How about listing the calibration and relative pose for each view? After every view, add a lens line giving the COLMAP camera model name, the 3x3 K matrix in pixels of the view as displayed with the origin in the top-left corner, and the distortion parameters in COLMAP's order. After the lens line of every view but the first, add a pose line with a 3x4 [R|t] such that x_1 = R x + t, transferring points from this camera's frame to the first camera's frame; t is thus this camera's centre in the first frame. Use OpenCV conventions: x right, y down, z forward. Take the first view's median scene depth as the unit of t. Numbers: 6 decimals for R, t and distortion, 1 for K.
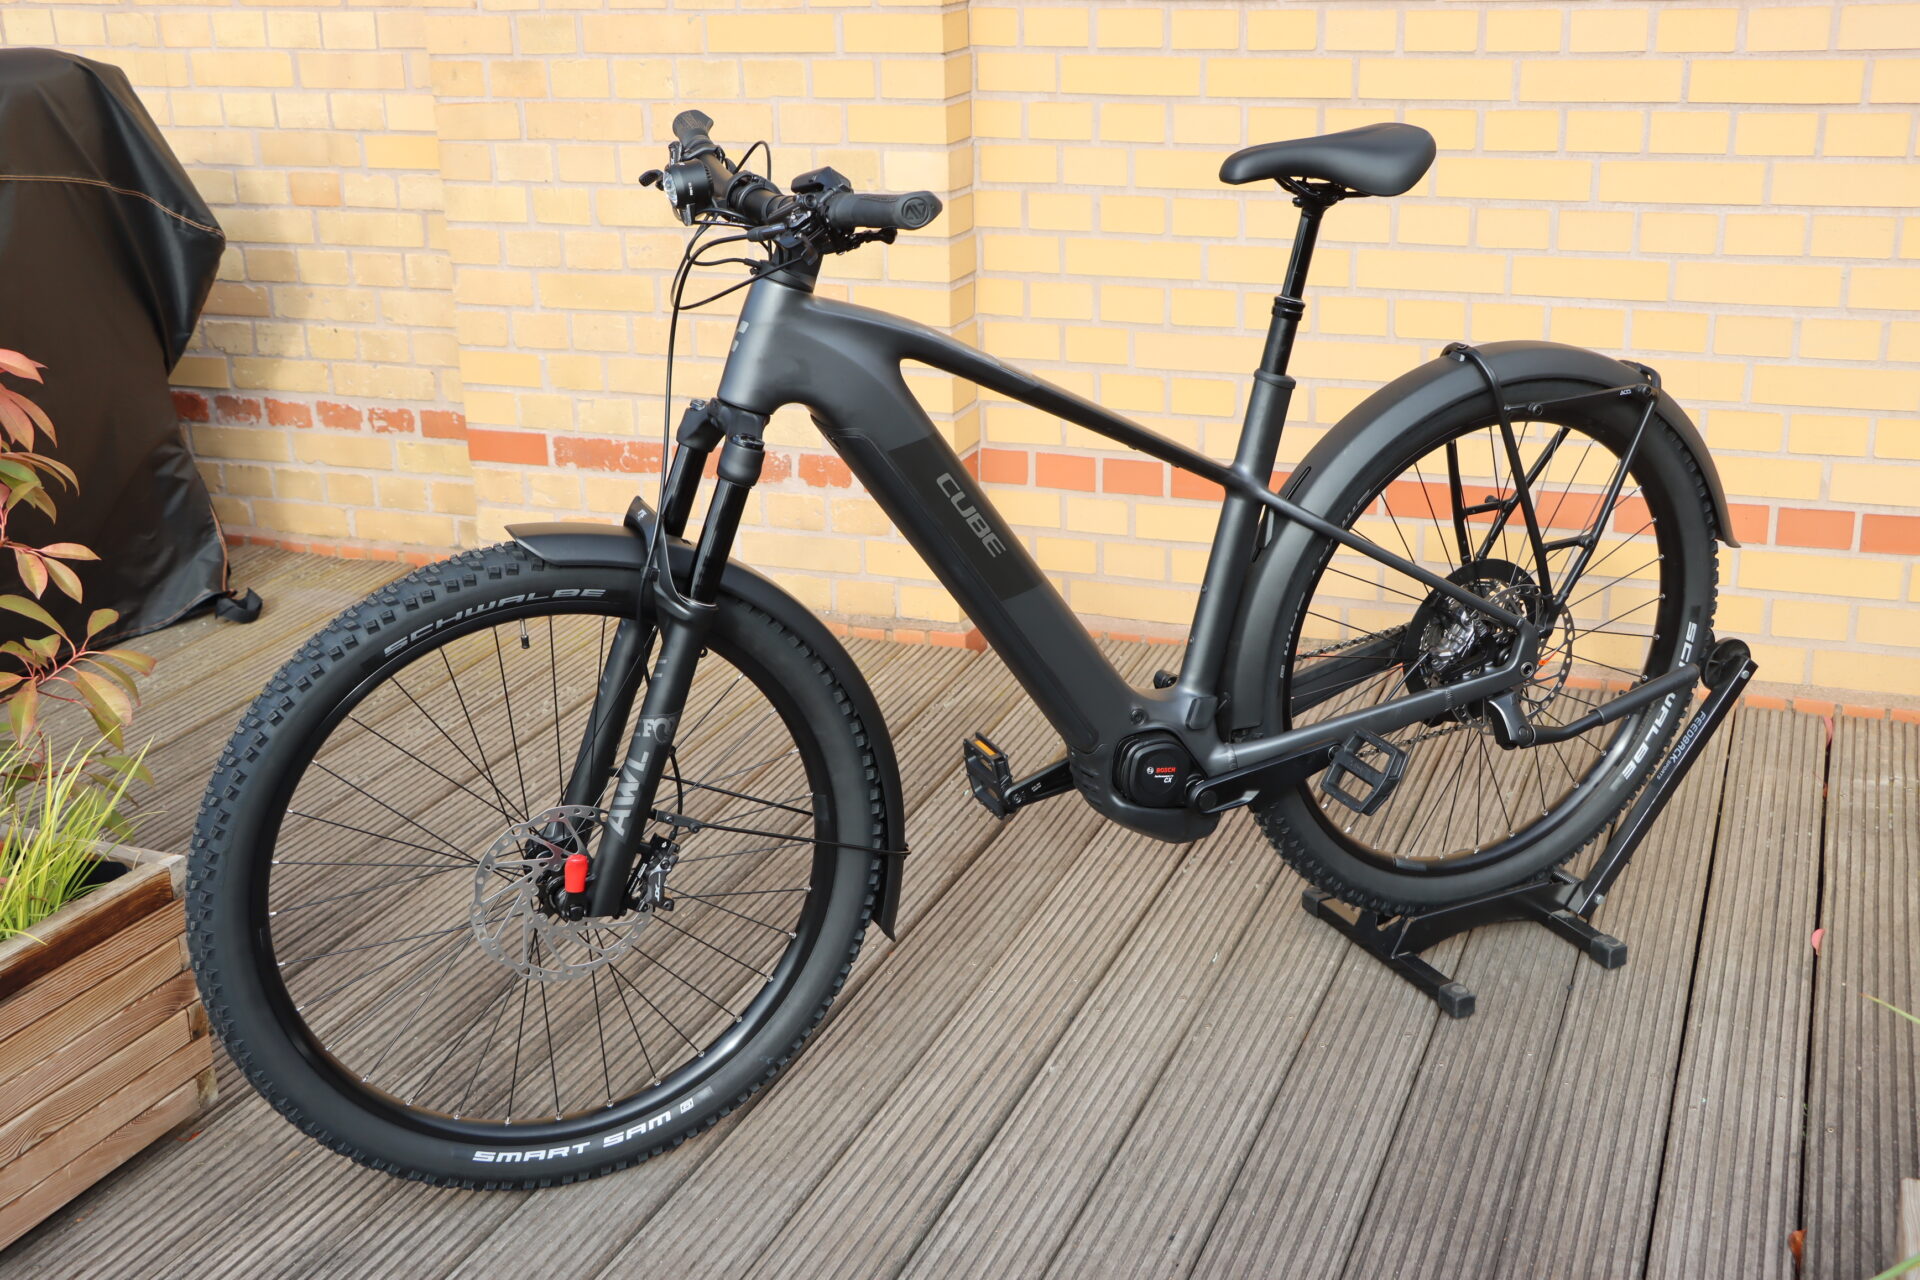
lens RADIAL K [[2196.5, 0, 960.2], [0, 2196.5, 640.0], [0, 0, 1]] dist [0.014371, 0.000000]
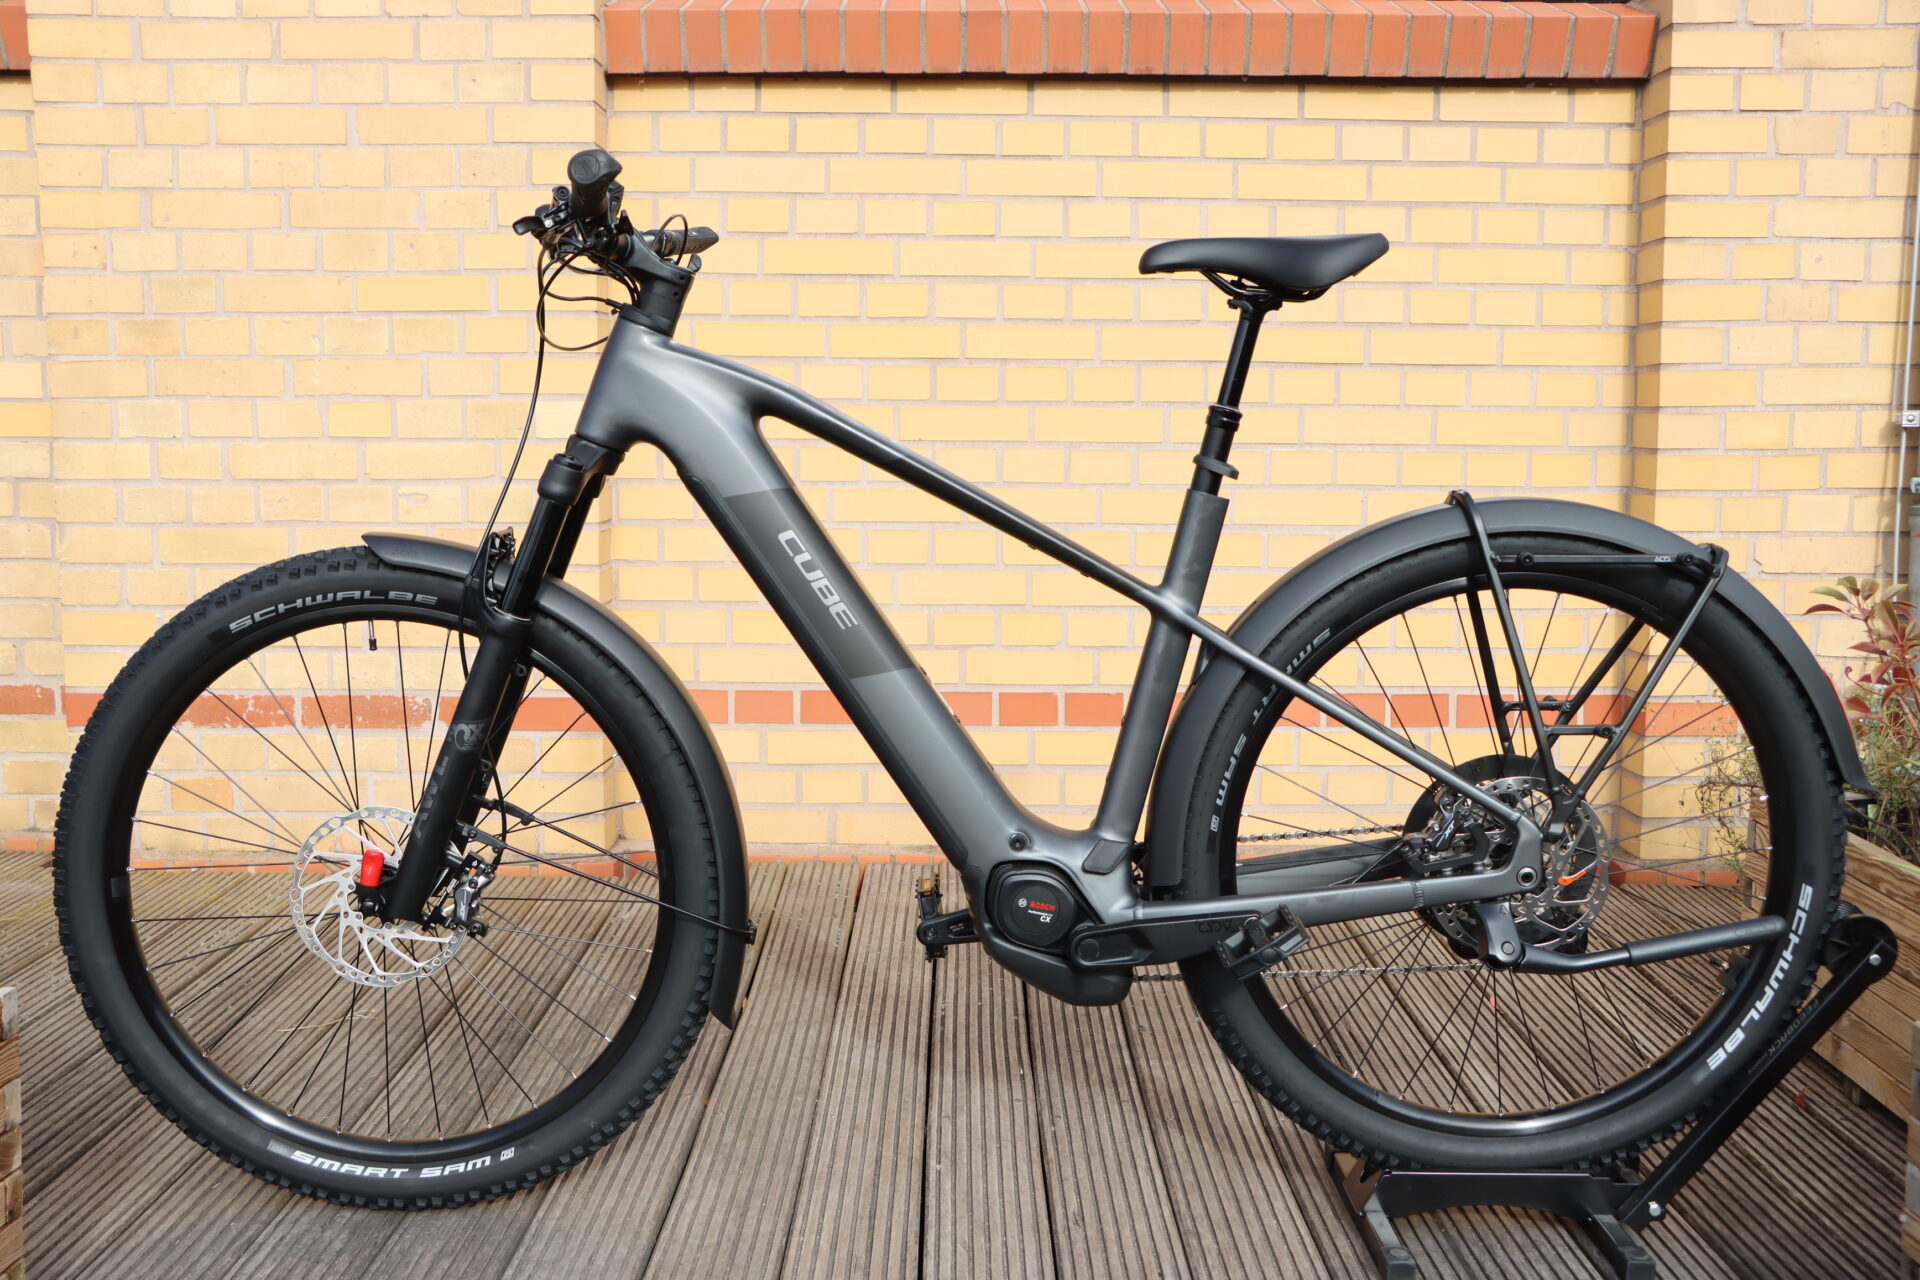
lens RADIAL K [[1886.4, 0, 953.5], [0, 1886.4, 634.0], [0, 0, 1]] dist [-0.036370, 0.000000]
pose [[0.932495, -0.012017, 0.360982, -0.196031], [0.092603, 0.973993, -0.206791, 0.105889], [-0.349109, 0.226260, 0.909357, 0.136456]]
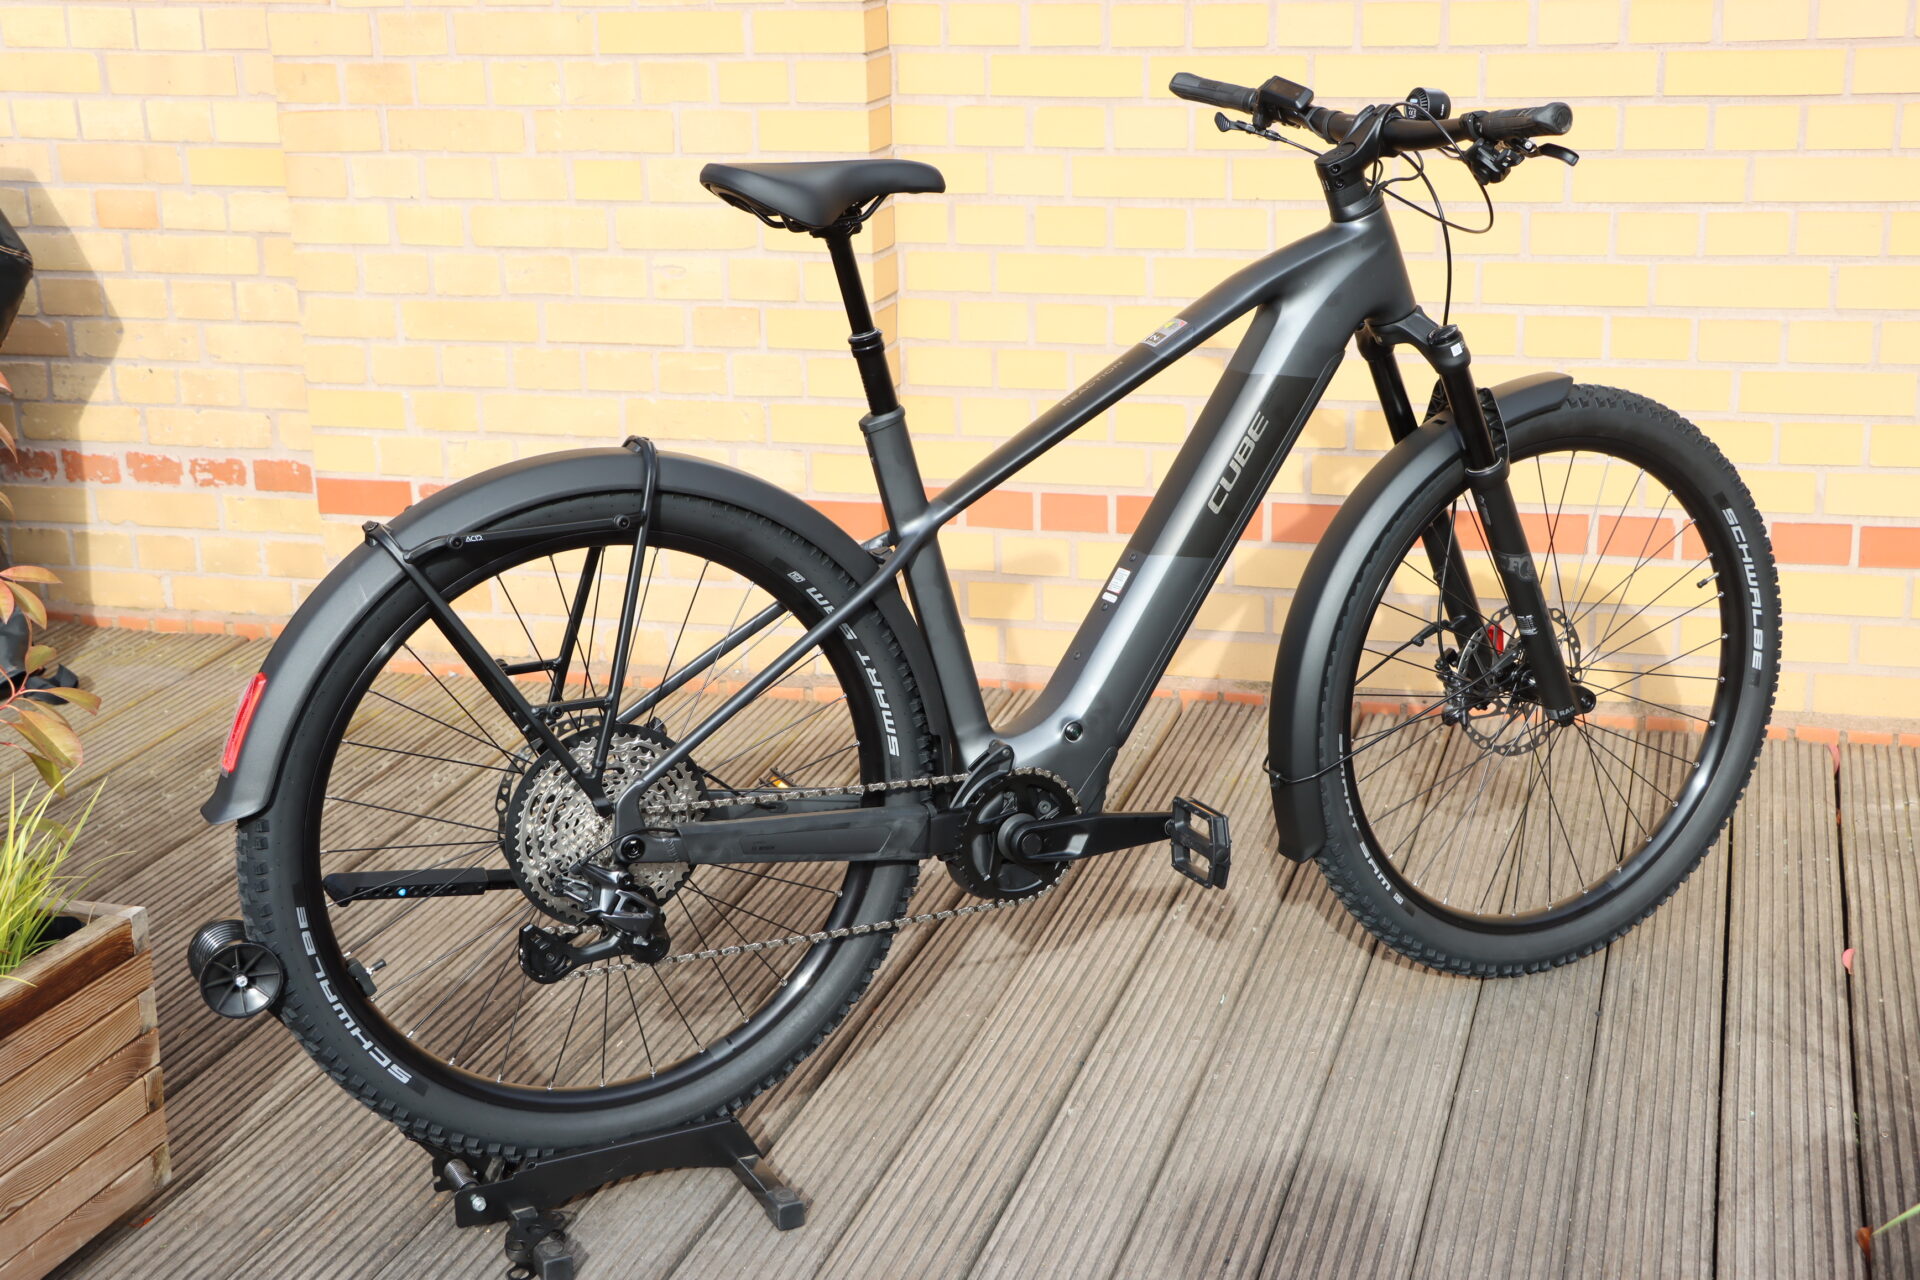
lens RADIAL K [[2650.4, 0, 963.7], [0, 2650.4, 646.8], [0, 0, 1]] dist [0.097812, 0.000000]
pose [[0.995799, -0.025704, 0.087885, -0.076430], [0.029892, 0.998463, -0.046681, 0.037182], [-0.086550, 0.049112, 0.995036, -0.108118]]
